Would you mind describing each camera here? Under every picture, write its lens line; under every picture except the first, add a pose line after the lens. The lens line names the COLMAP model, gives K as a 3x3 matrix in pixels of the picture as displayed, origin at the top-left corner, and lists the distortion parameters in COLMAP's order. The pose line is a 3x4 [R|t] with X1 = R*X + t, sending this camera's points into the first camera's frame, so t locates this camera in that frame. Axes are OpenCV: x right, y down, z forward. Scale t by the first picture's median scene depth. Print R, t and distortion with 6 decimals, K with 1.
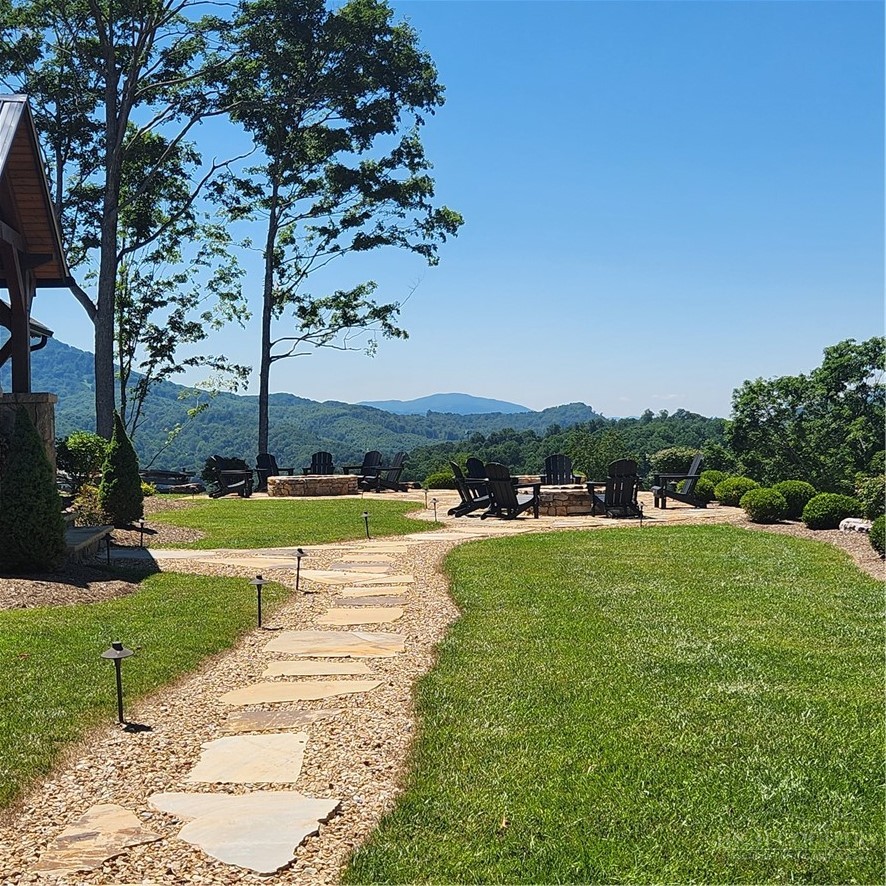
lens RADIAL K [[1651.6, 0, 404.8], [0, 1651.6, 406.6], [0, 0, 1]] dist [0.220310, -0.227267]
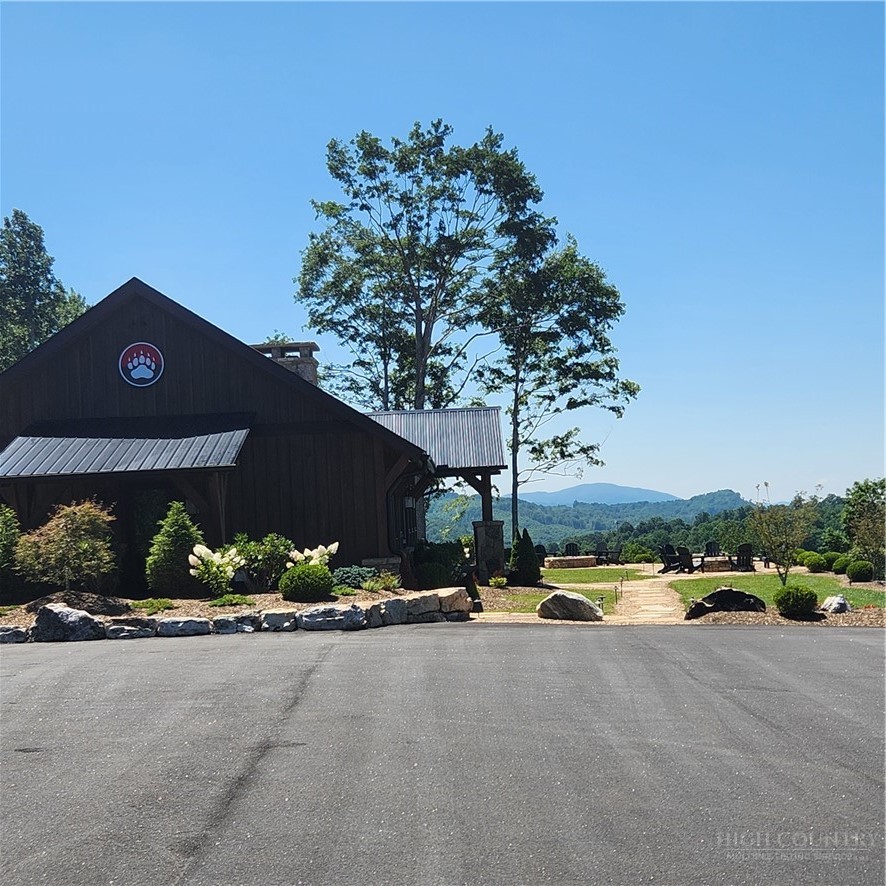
lens RADIAL K [[1651.6, 0, 404.8], [0, 1651.6, 406.6], [0, 0, 1]] dist [0.220310, -0.227267]
pose [[0.995910, -0.032441, -0.084326, -0.051754], [0.027688, 0.997994, -0.056936, -0.014914], [0.086004, 0.054369, 0.994810, -0.526263]]
